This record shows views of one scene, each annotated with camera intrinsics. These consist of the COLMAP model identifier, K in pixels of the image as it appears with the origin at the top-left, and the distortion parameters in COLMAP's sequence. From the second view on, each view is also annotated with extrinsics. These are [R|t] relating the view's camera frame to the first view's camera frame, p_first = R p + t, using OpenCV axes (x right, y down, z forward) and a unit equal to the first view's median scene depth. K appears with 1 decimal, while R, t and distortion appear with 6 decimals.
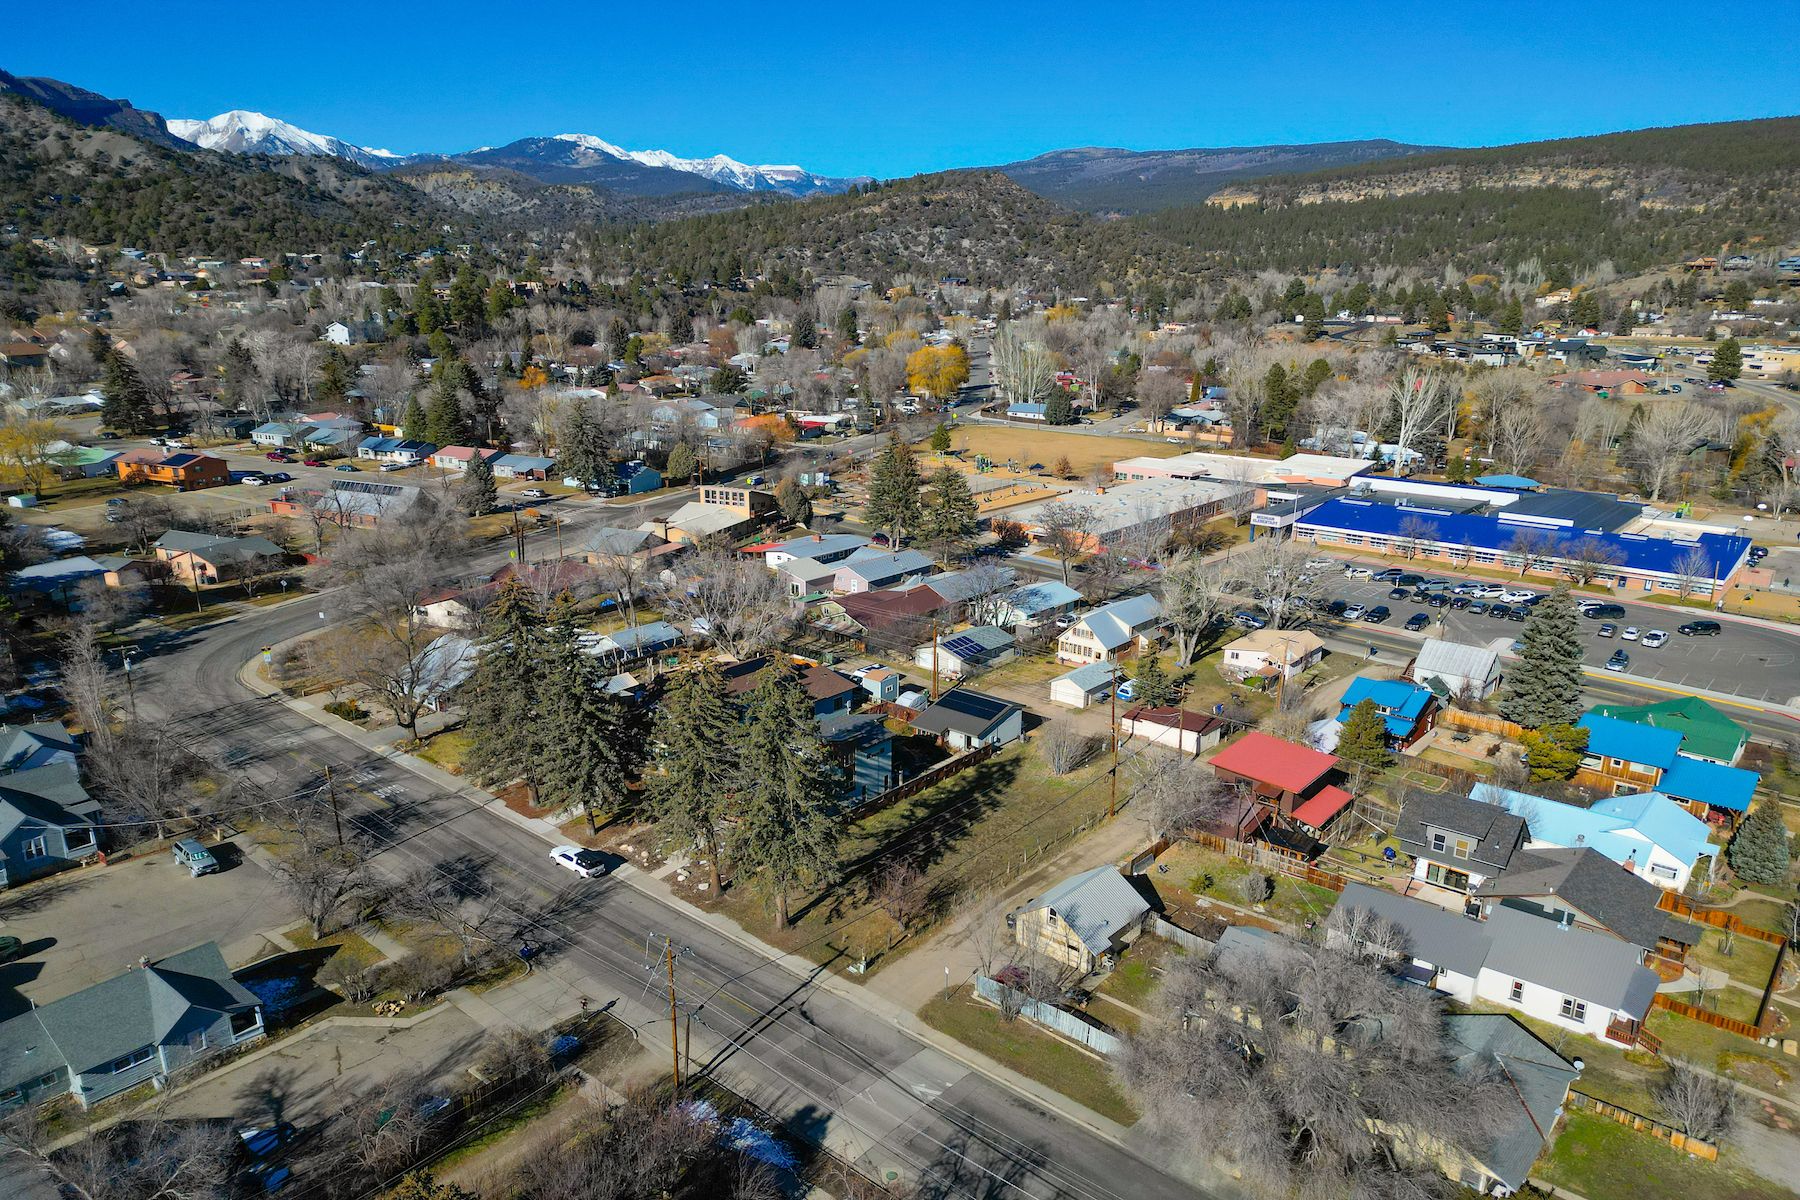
lens RADIAL K [[1248.7, 0, 898.0], [0, 1248.7, 534.8], [0, 0, 1]] dist [0.070961, -0.001348]
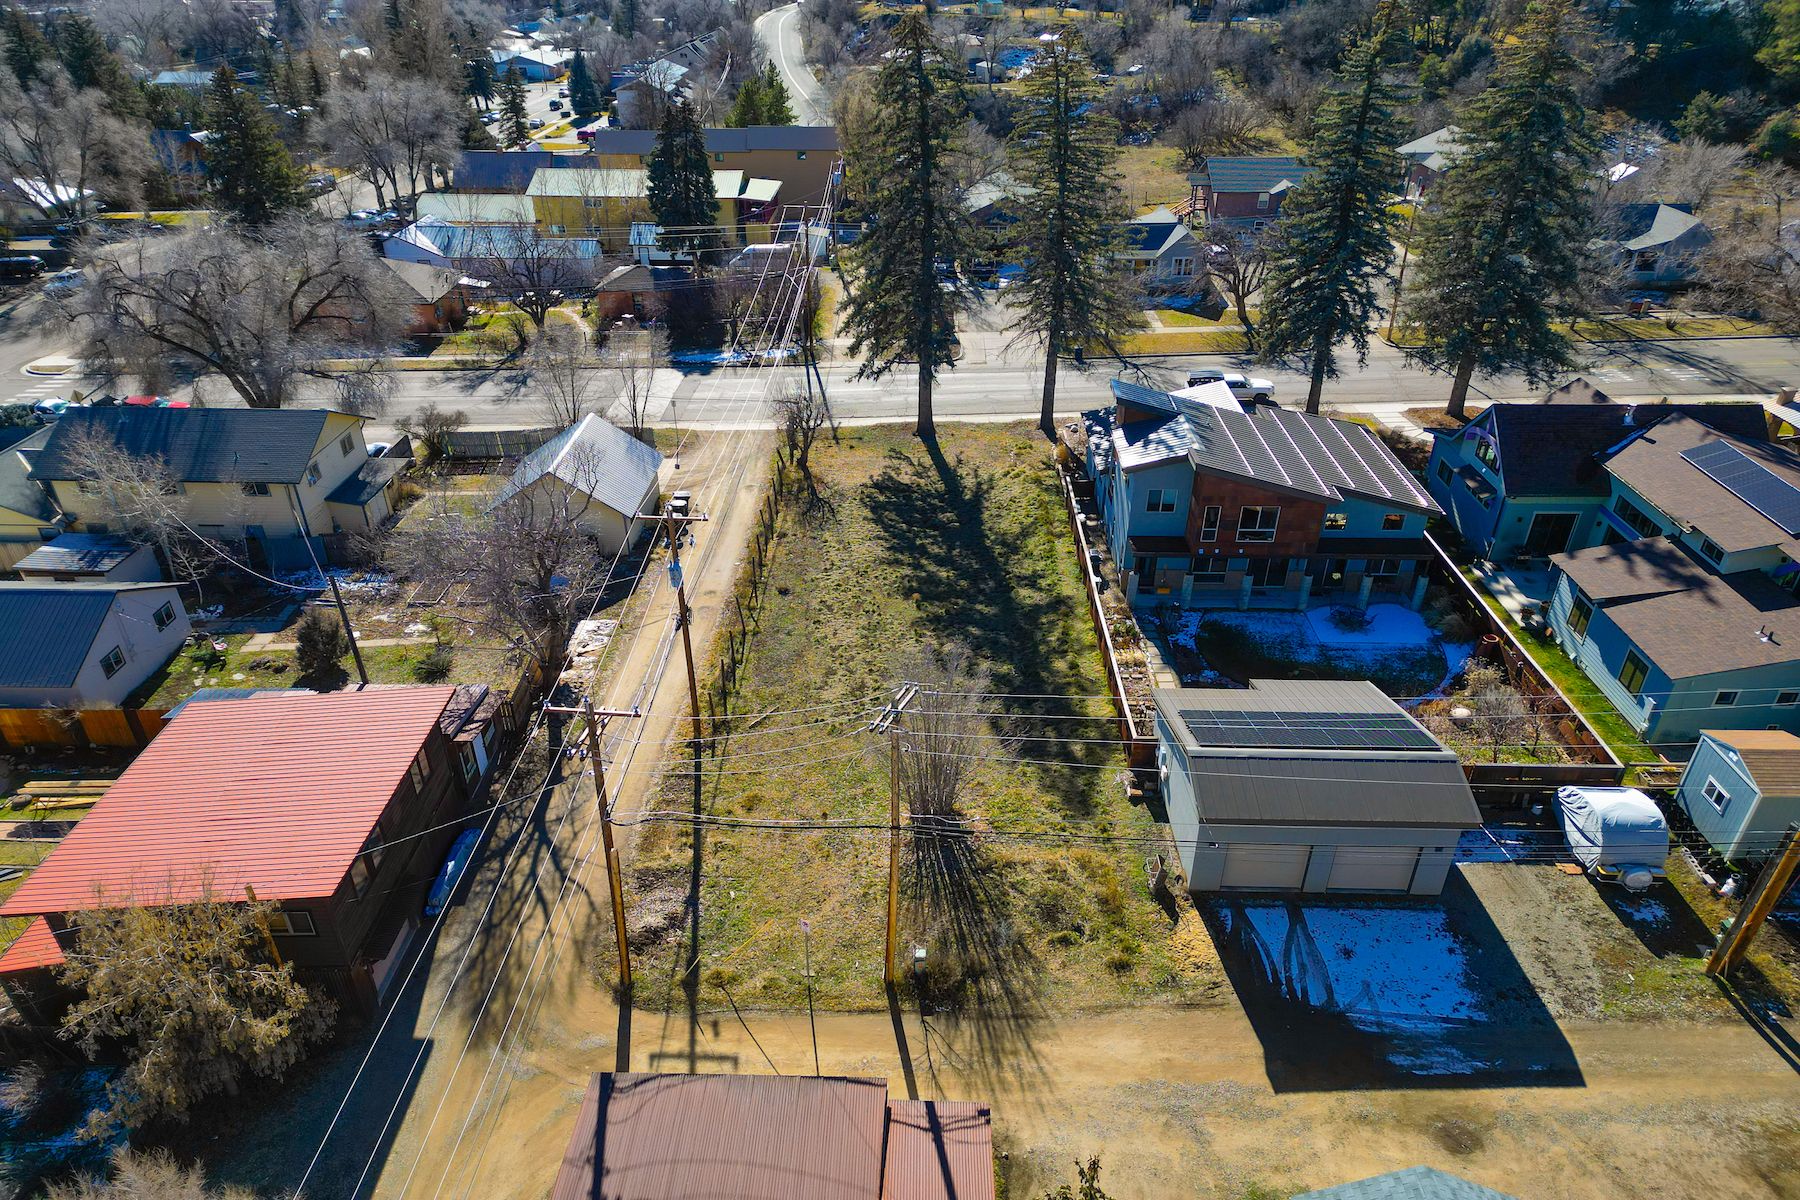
lens RADIAL K [[1297.9, 0, 900.0], [0, 1297.9, 600.0], [0, 0, 1]] dist [0.061393, -0.050074]
pose [[-0.776040, 0.276540, -0.566822, 0.315959], [-0.136932, 0.803424, 0.579447, -0.060925], [0.615639, 0.527291, -0.585622, 1.151275]]
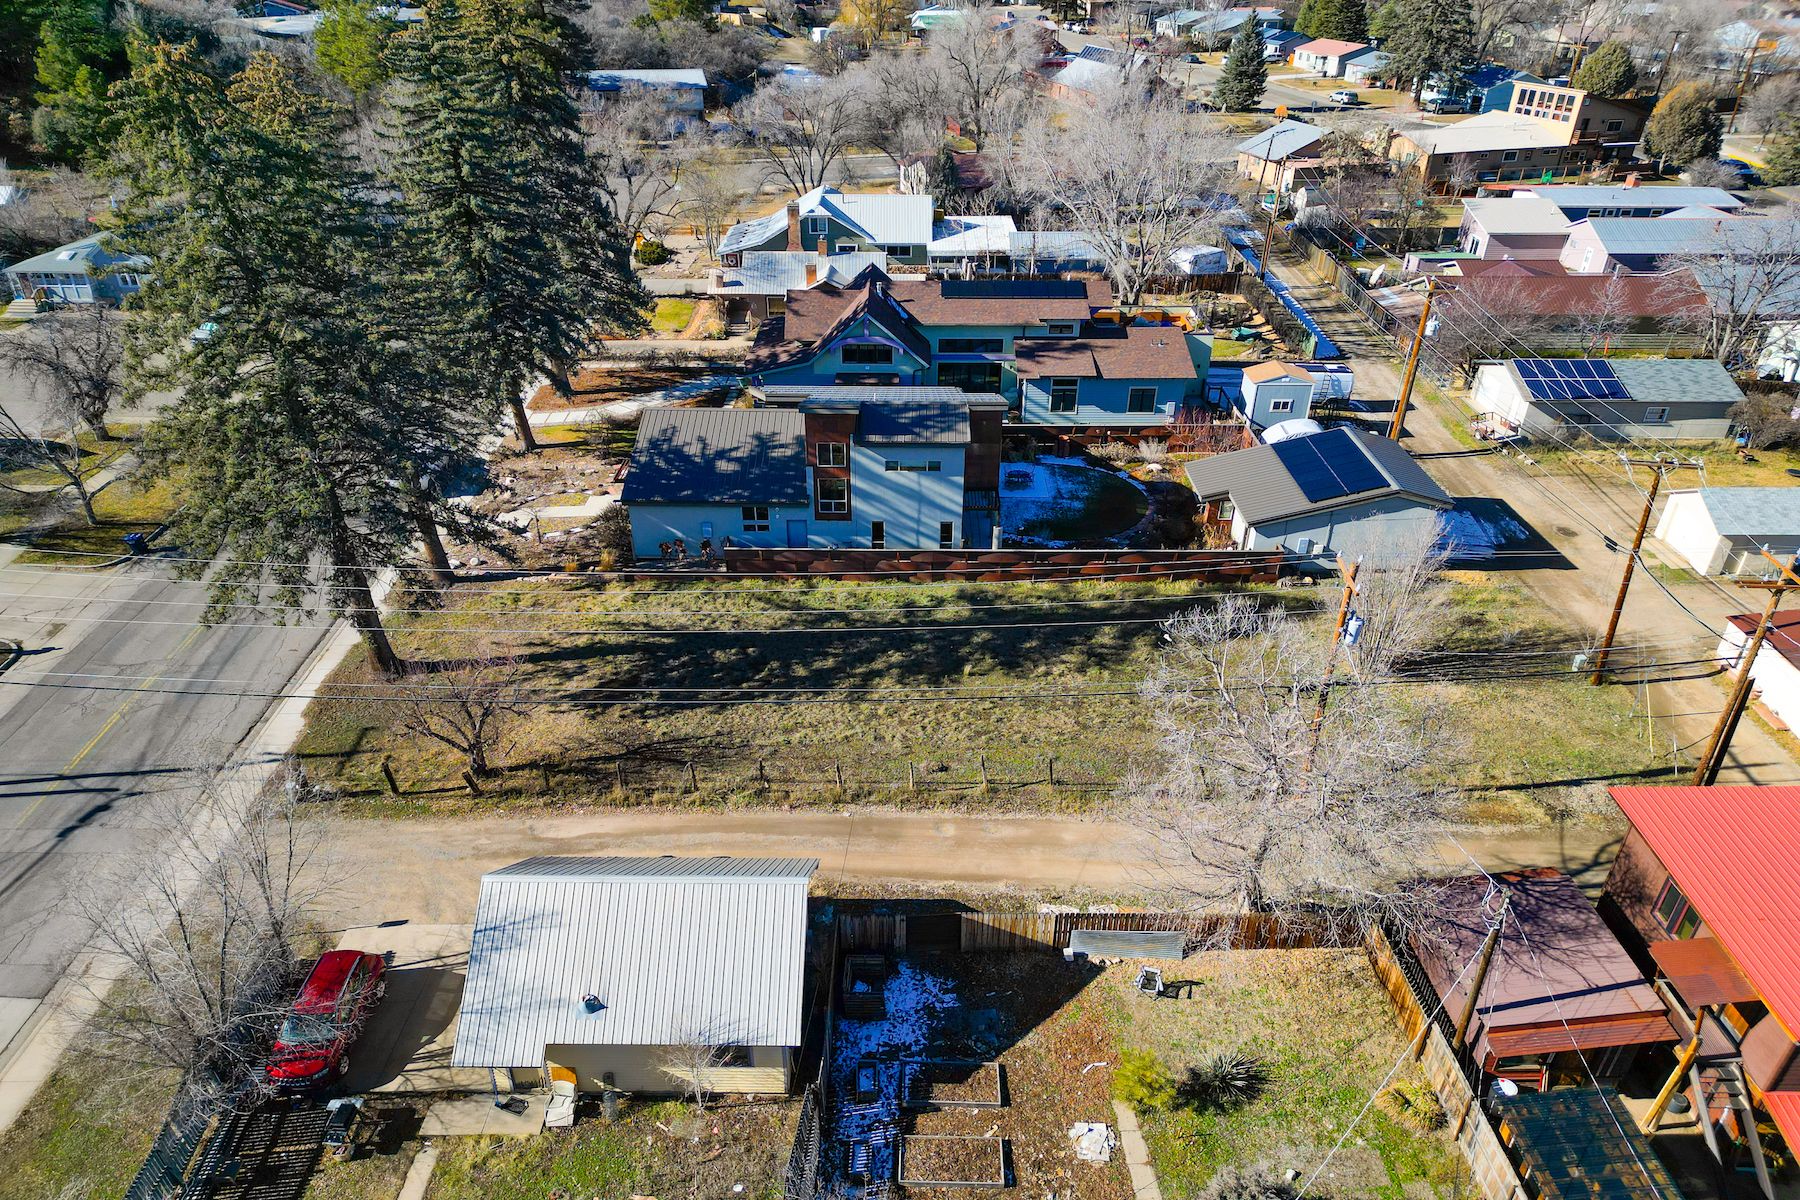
lens RADIAL K [[1297.9, 0, 900.0], [0, 1297.9, 600.0], [0, 0, 1]] dist [0.061393, -0.050074]
pose [[0.634967, 0.345547, -0.690952, 0.311470], [-0.151091, 0.932665, 0.327580, 0.053586], [0.757620, -0.103606, 0.644420, 0.606347]]
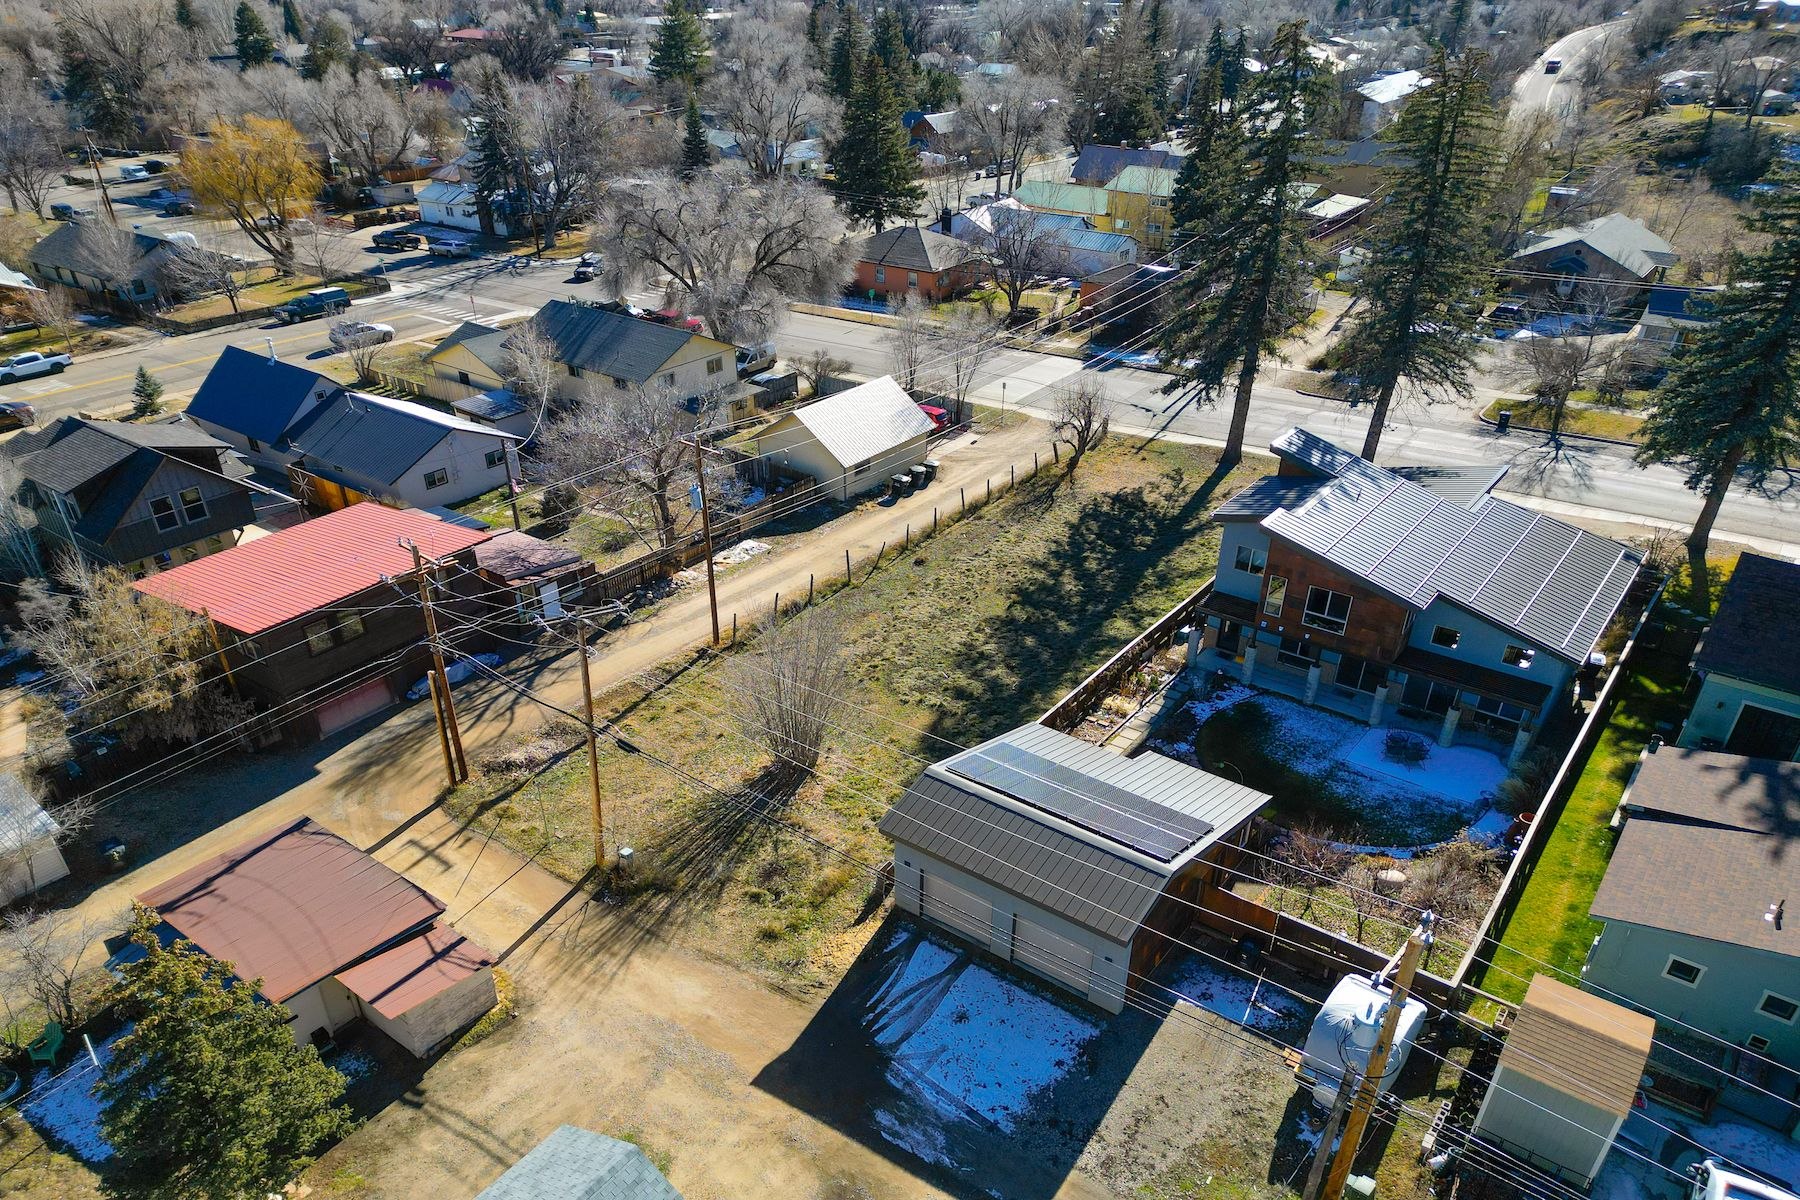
lens RADIAL K [[1273.6, 0, 897.7], [0, 1273.6, 632.2], [0, 0, 1]] dist [0.061774, -0.073300]
pose [[-0.997724, 0.020814, -0.064142, 0.120411], [-0.025334, 0.765810, 0.642567, -0.077495], [0.062495, 0.642730, -0.763540, 1.237513]]
